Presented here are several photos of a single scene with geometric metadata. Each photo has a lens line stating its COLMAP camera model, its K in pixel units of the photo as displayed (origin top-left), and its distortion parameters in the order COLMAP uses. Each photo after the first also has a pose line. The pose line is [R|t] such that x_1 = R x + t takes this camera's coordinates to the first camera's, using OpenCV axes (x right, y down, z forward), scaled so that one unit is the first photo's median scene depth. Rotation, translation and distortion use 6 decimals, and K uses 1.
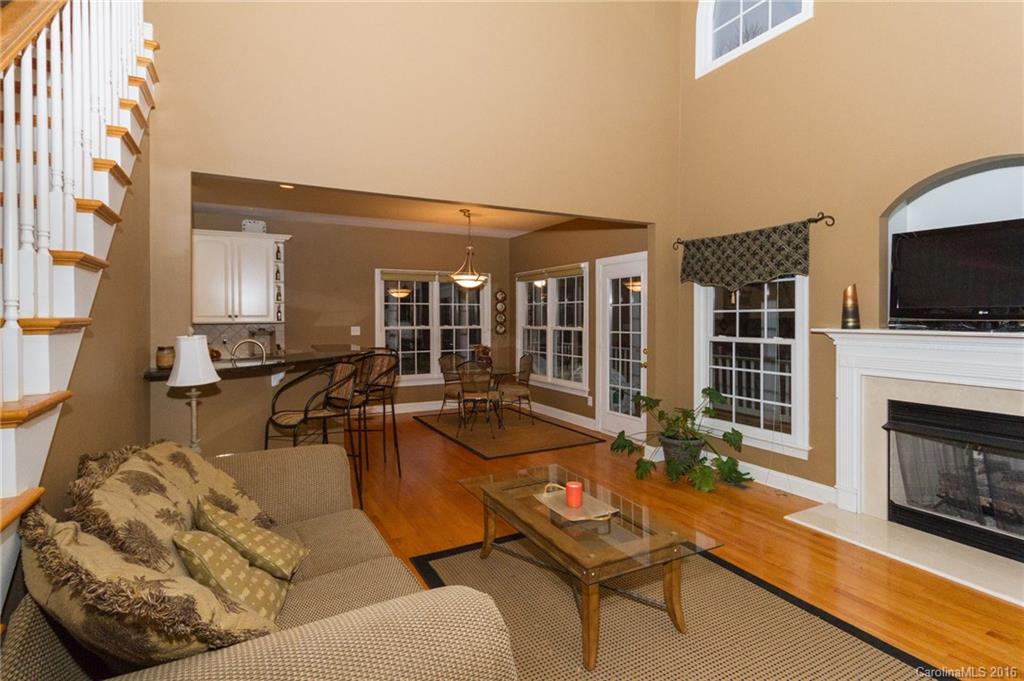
lens RADIAL K [[488.0, 0, 486.2], [0, 488.0, 318.6], [0, 0, 1]] dist [0.019418, -0.000463]
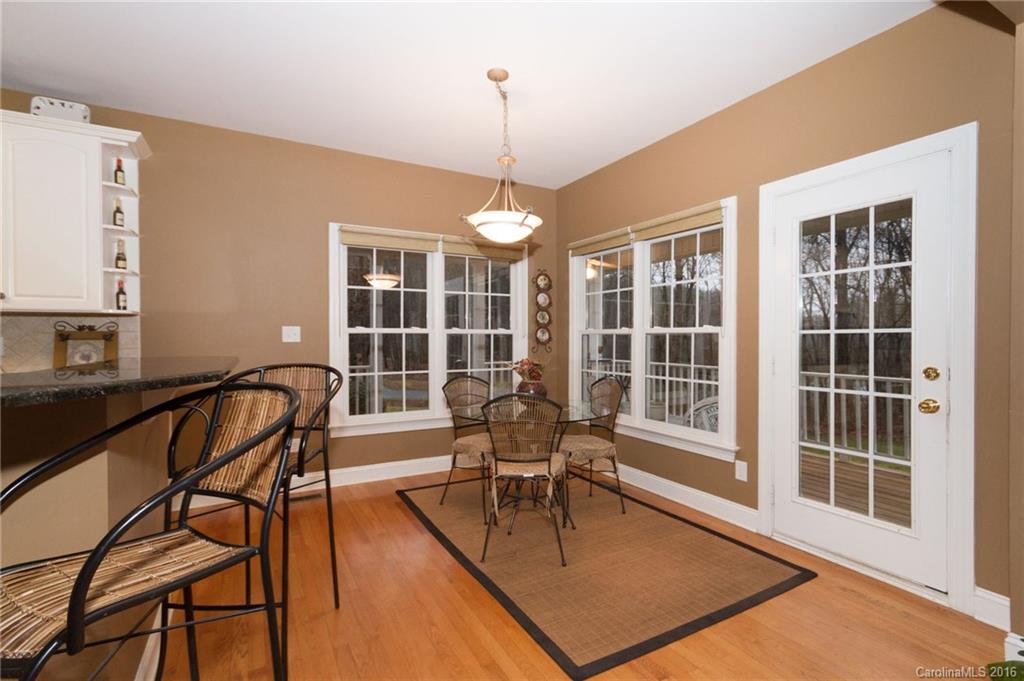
lens RADIAL K [[473.2, 0, 512.0], [0, 473.2, 340.5], [0, 0, 1]] dist [-0.000214, -0.000112]
pose [[0.999102, 0.002713, 0.042281, -0.062282], [-0.003082, 0.999958, 0.008659, 0.040551], [-0.042256, -0.008782, 0.999068, 0.694588]]
